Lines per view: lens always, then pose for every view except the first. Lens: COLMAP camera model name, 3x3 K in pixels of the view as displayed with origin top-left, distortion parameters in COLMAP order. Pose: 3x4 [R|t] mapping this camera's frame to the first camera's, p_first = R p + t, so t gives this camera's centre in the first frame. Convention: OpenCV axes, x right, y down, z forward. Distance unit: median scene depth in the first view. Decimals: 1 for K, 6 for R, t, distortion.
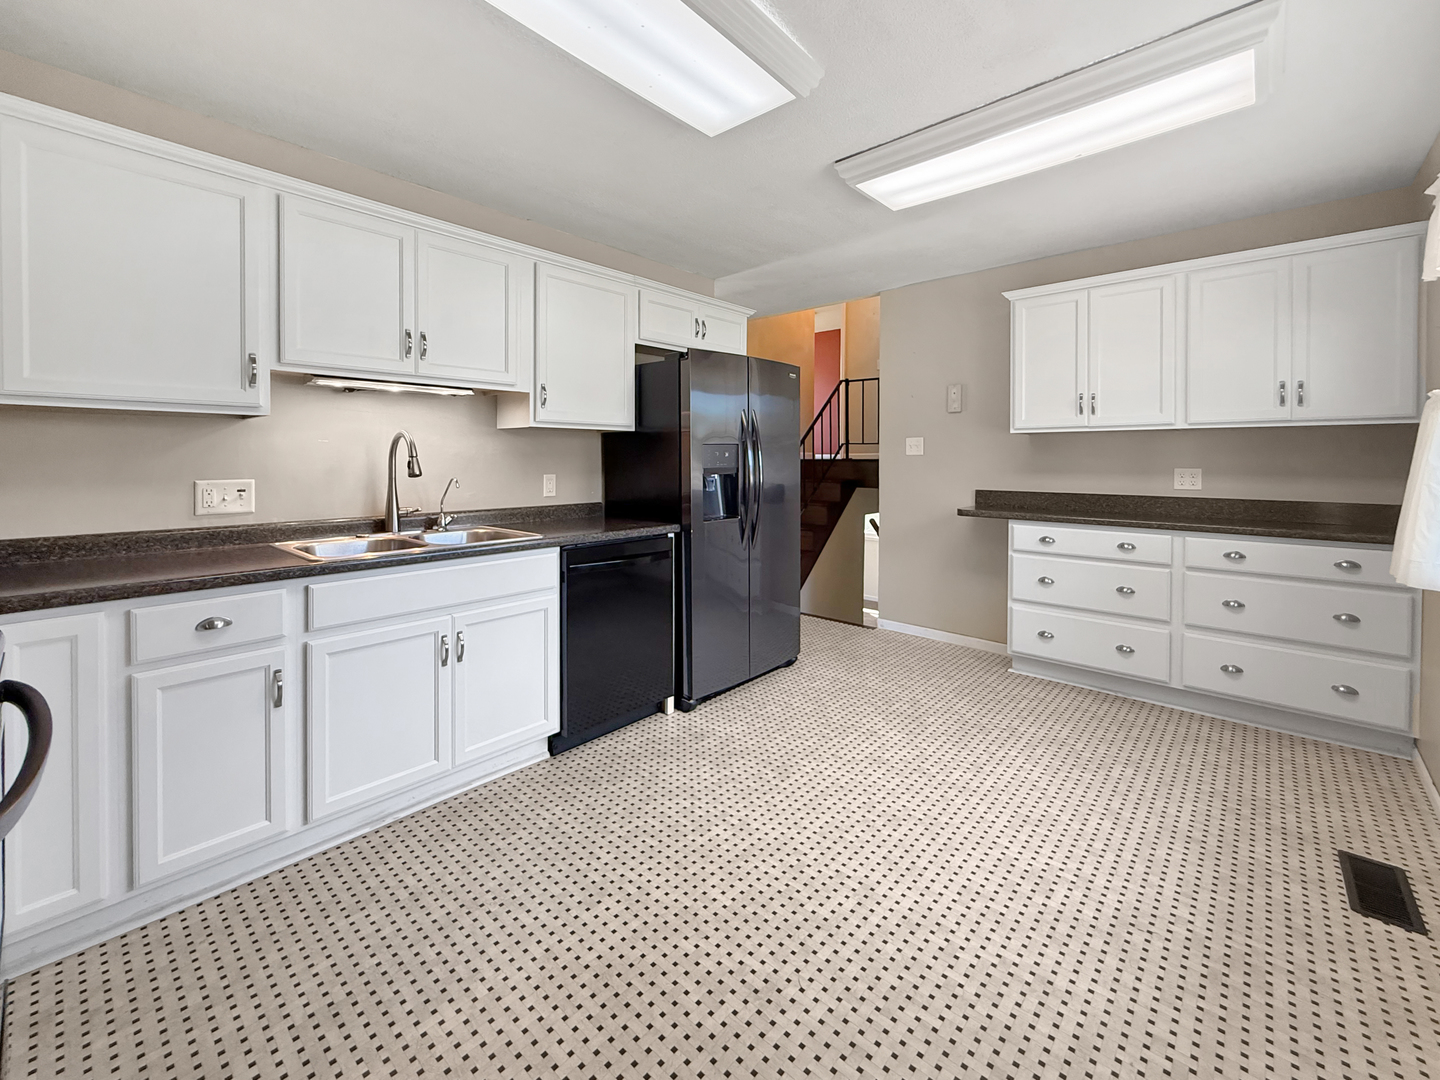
lens RADIAL K [[591.1, 0, 724.8], [0, 591.1, 444.2], [0, 0, 1]] dist [-0.012487, 0.001047]
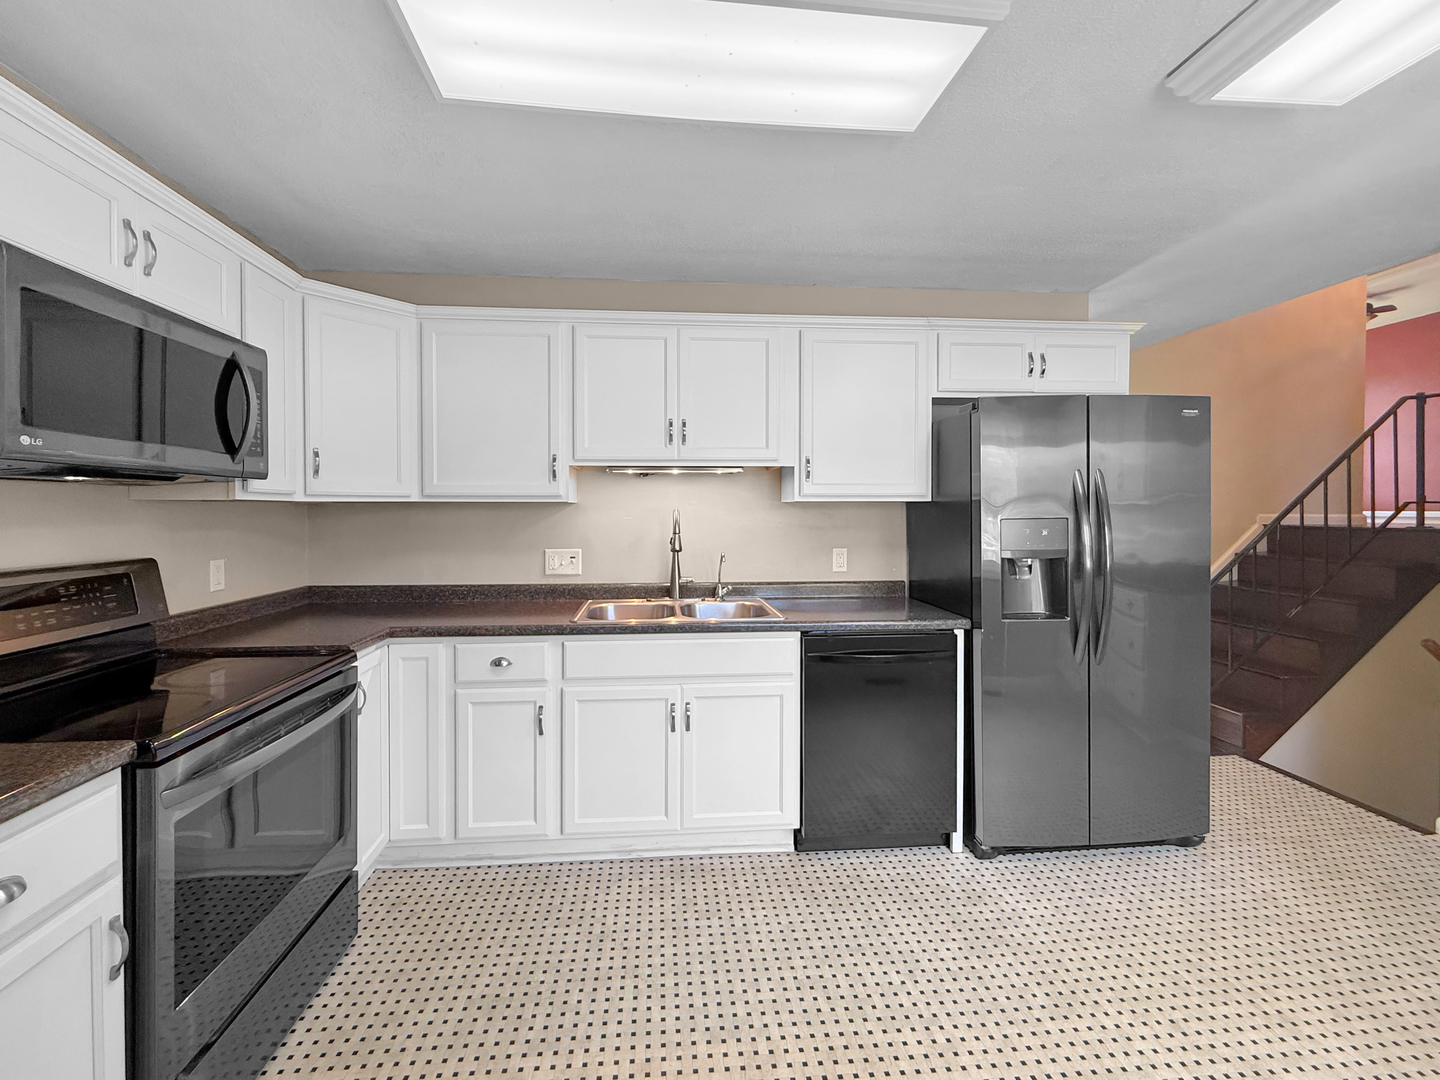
lens RADIAL K [[591.1, 0, 707.3], [0, 591.1, 504.0], [0, 0, 1]] dist [-0.012487, 0.001047]
pose [[0.726315, -0.008548, -0.687309, 0.243052], [0.015126, 0.999879, 0.003550, -0.033173], [0.687196, -0.012975, 0.726356, 0.205538]]
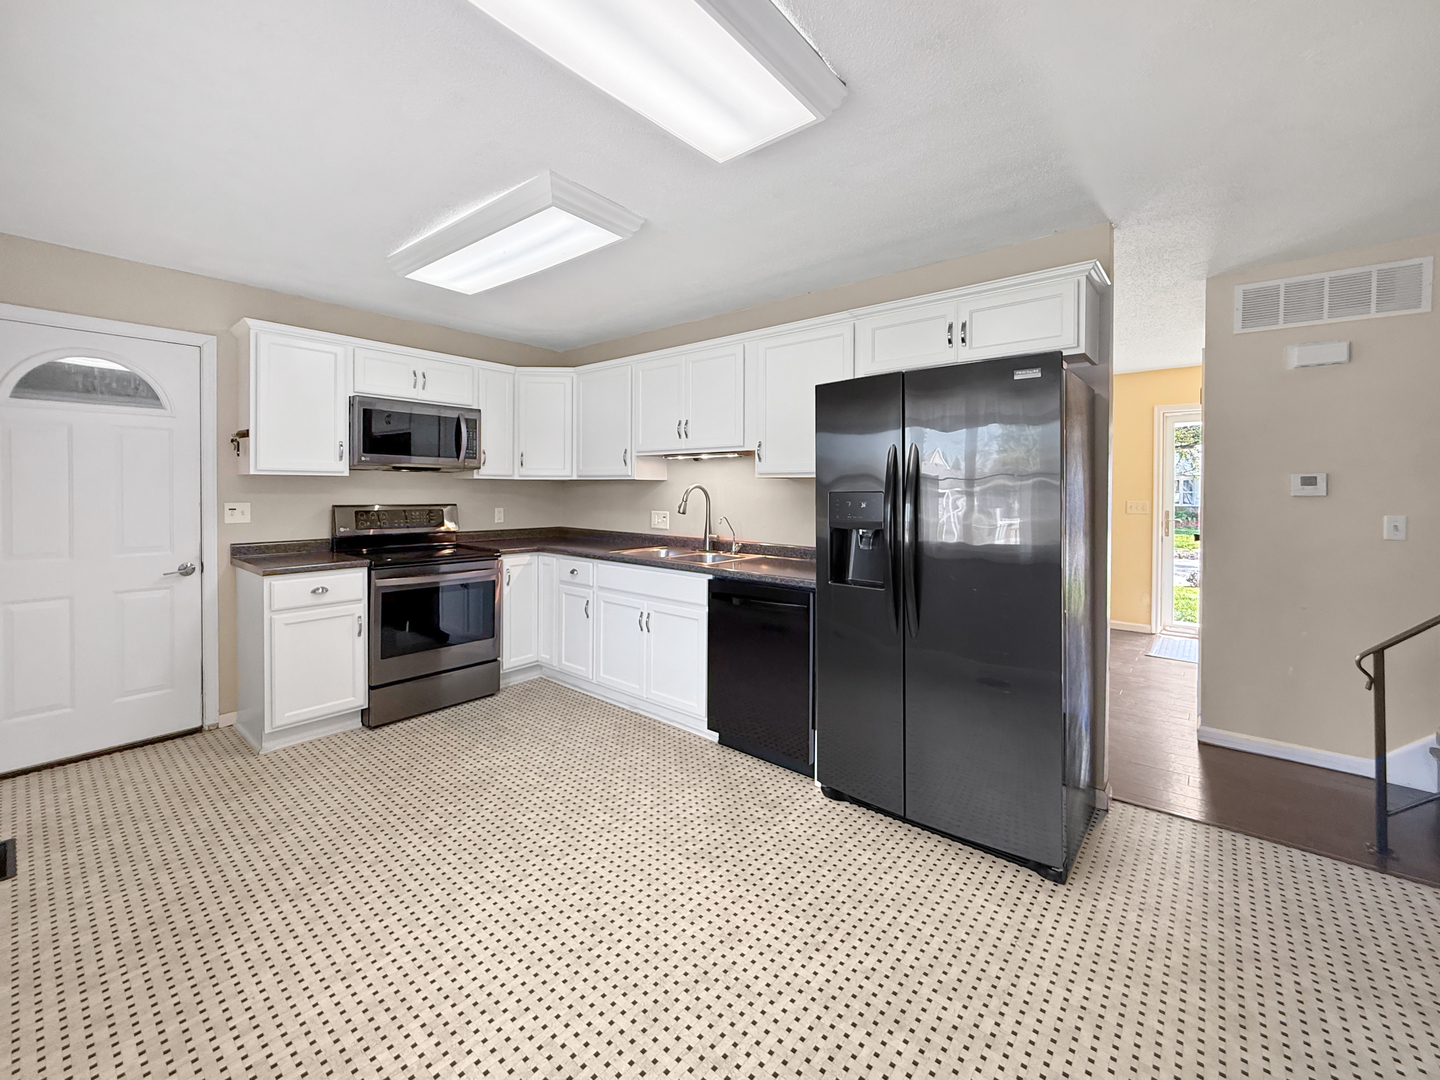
lens RADIAL K [[591.1, 0, 729.0], [0, 591.1, 529.0], [0, 0, 1]] dist [-0.012487, 0.001047]
pose [[0.061697, 0.078255, -0.995022, 0.891383], [0.010805, 0.996811, 0.079066, -0.029741], [0.998036, -0.015630, 0.060655, 0.899642]]
